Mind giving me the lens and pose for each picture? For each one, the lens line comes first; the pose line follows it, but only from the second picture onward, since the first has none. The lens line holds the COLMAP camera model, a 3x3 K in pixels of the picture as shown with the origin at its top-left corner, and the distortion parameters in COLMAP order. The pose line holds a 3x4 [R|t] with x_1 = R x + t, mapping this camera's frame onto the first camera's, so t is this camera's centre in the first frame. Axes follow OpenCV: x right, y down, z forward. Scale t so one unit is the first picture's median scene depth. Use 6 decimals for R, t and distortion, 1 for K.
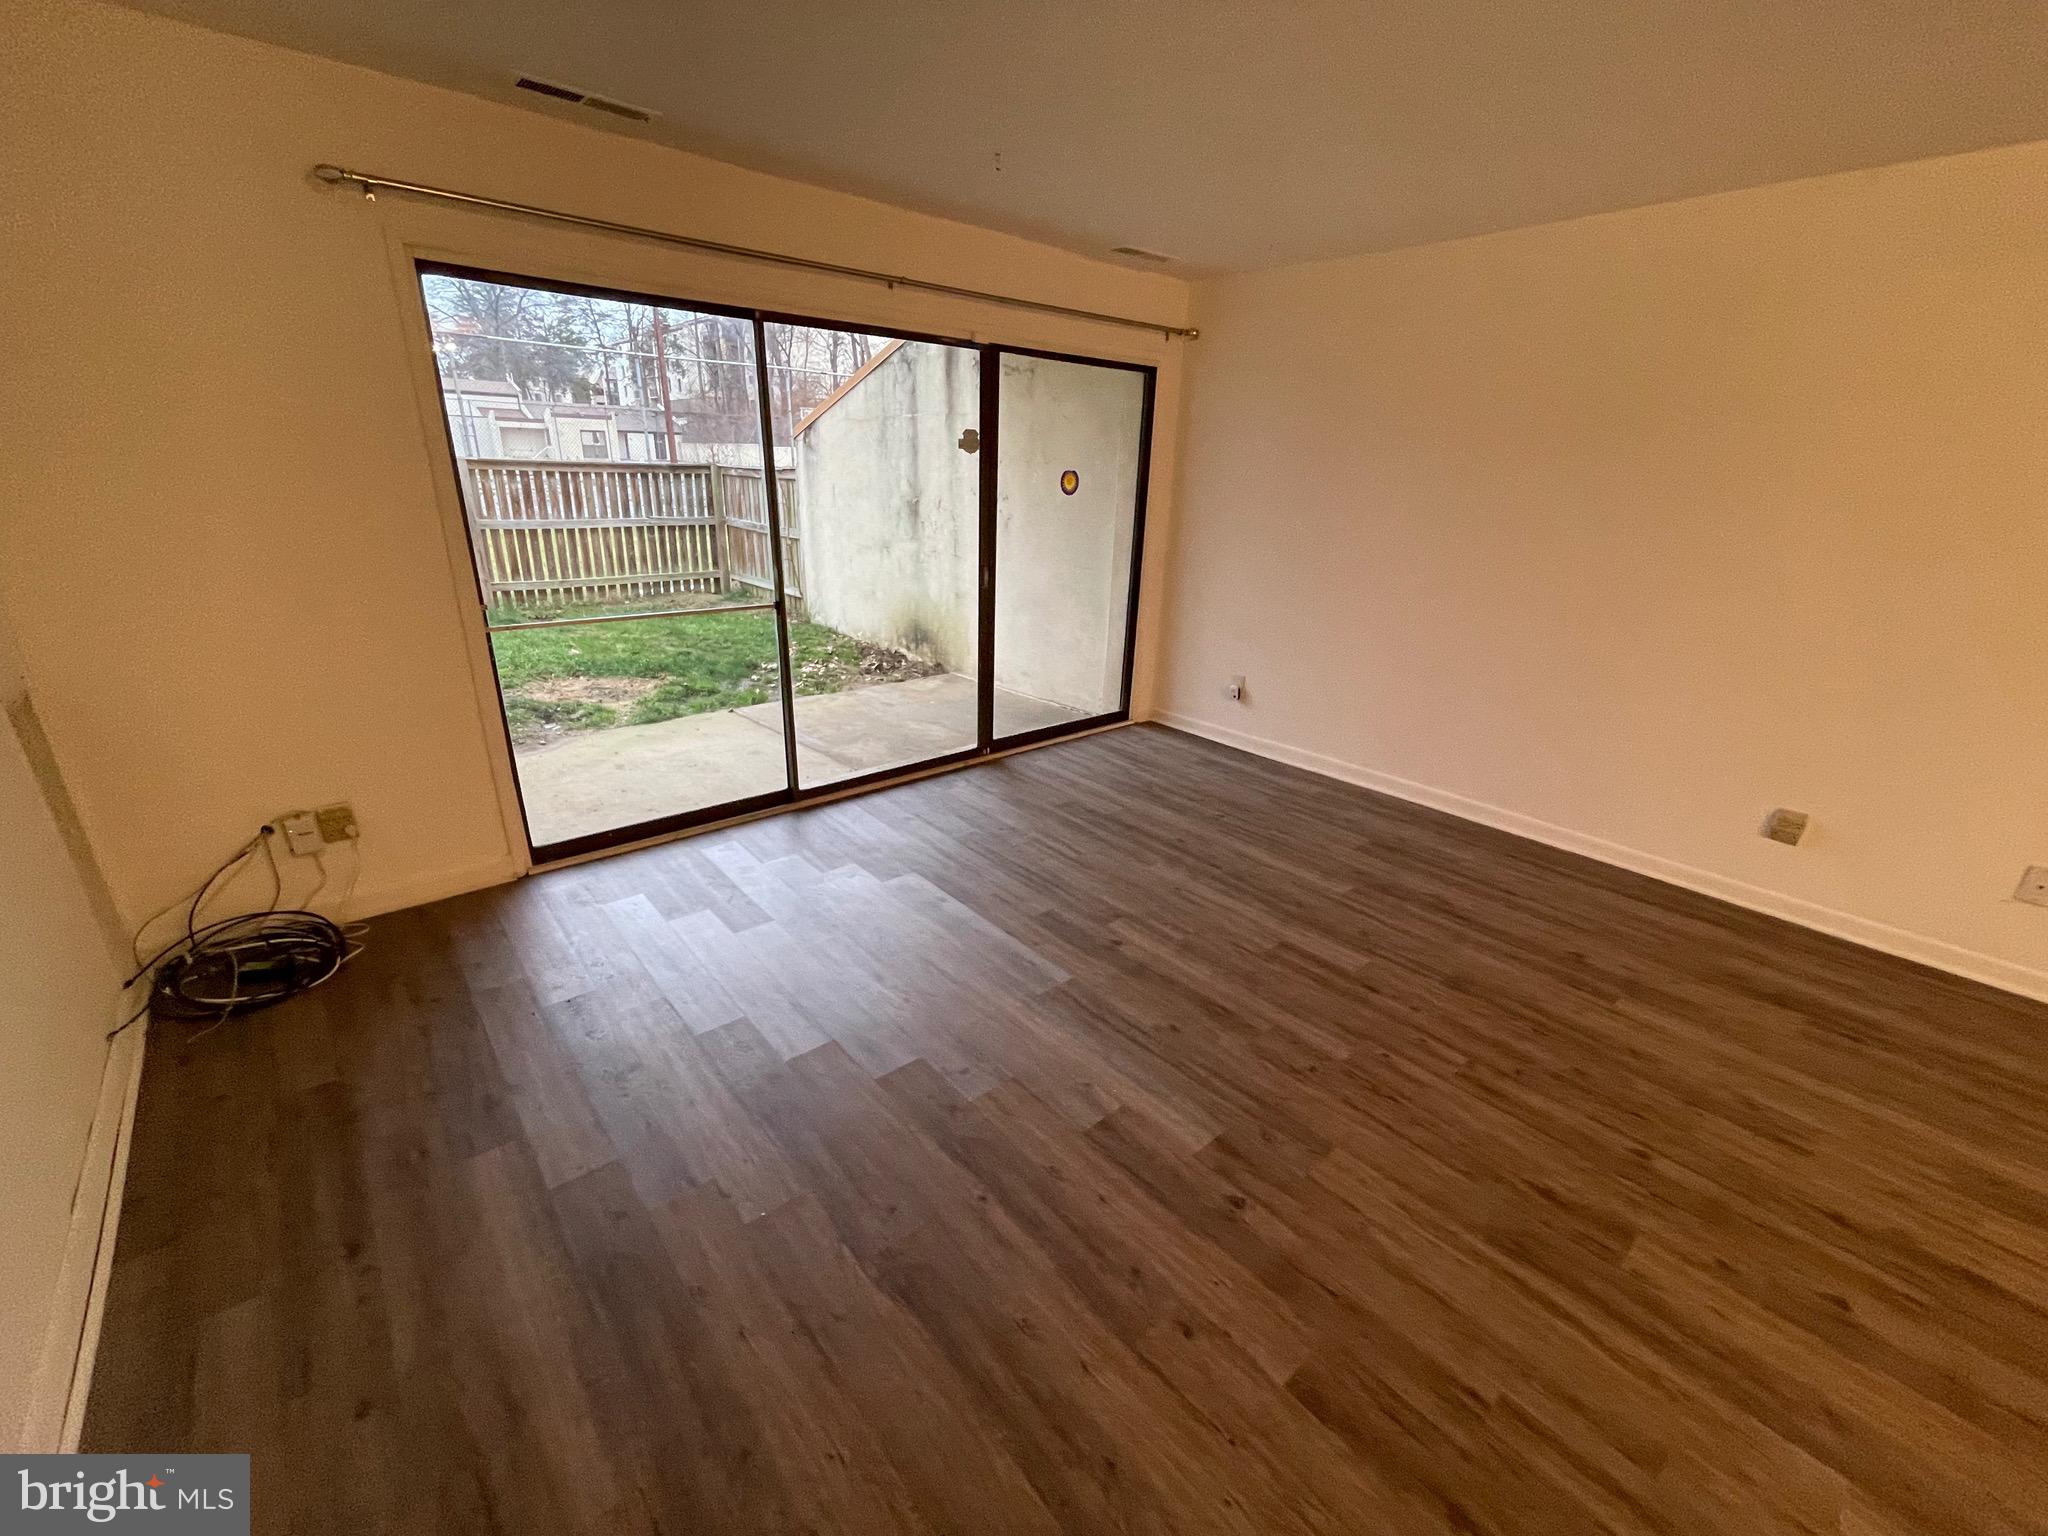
lens RADIAL K [[828.0, 0, 1027.9], [0, 828.0, 772.5], [0, 0, 1]] dist [-0.000756, 0.000522]
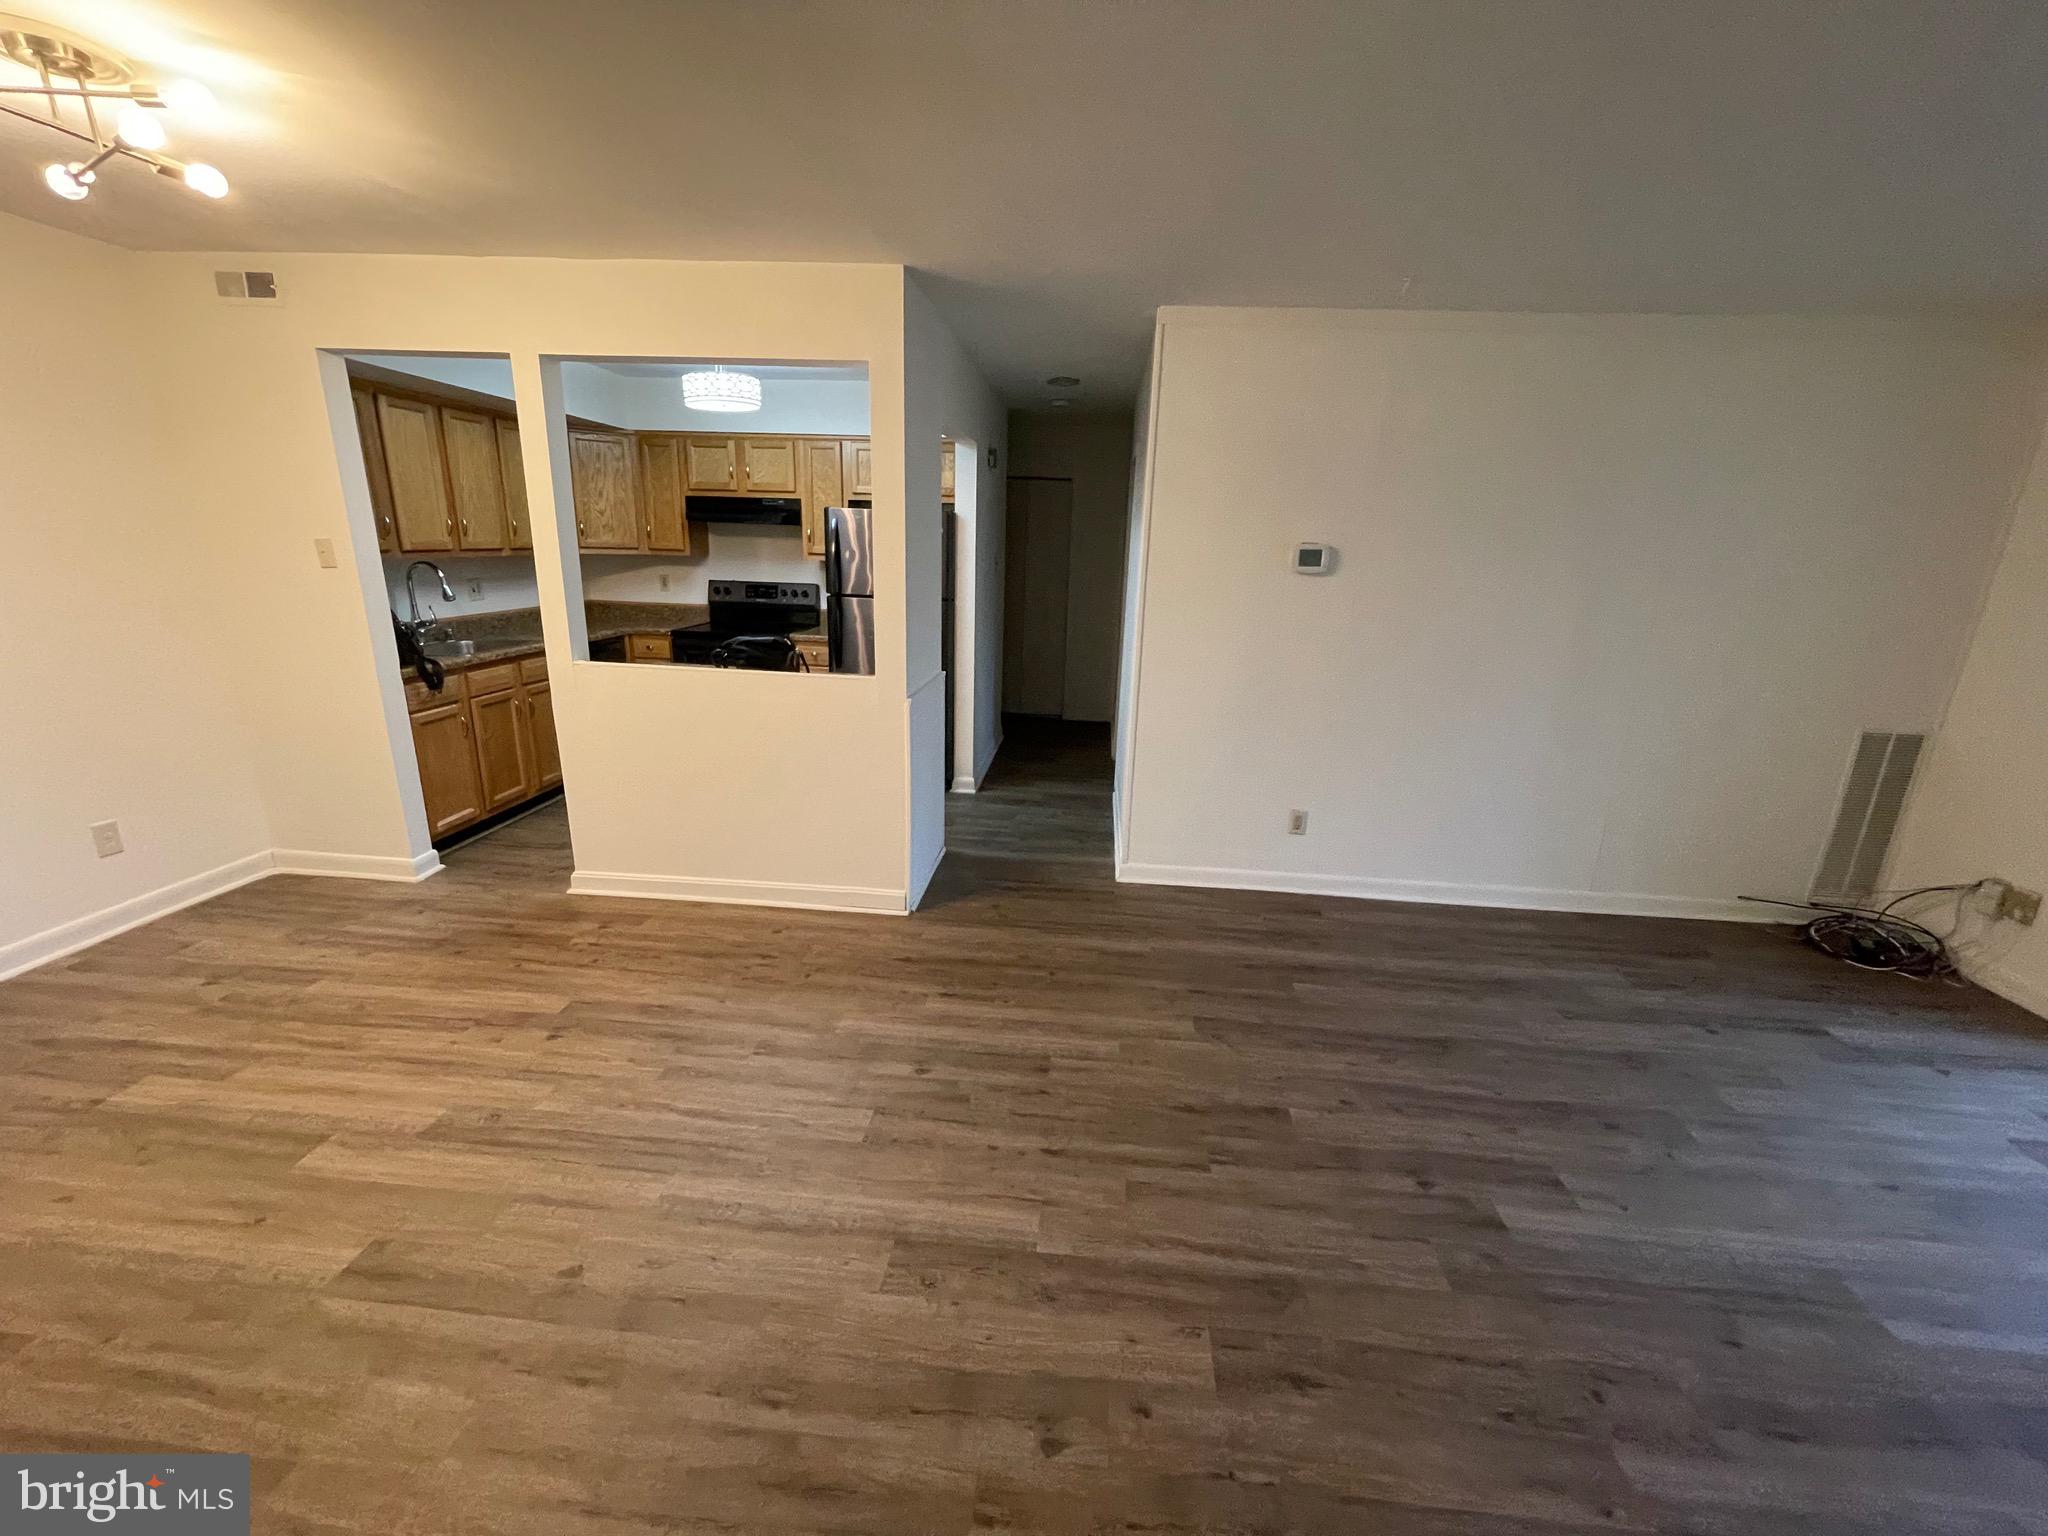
lens RADIAL K [[874.3, 0, 1024.0], [0, 874.3, 768.0], [0, 0, 1]] dist [0.000573, 0.000275]
pose [[-0.716114, 0.121654, -0.687299, 1.462221], [-0.296773, 0.838182, 0.457576, -0.368563], [0.631748, 0.531649, -0.564131, 1.057115]]
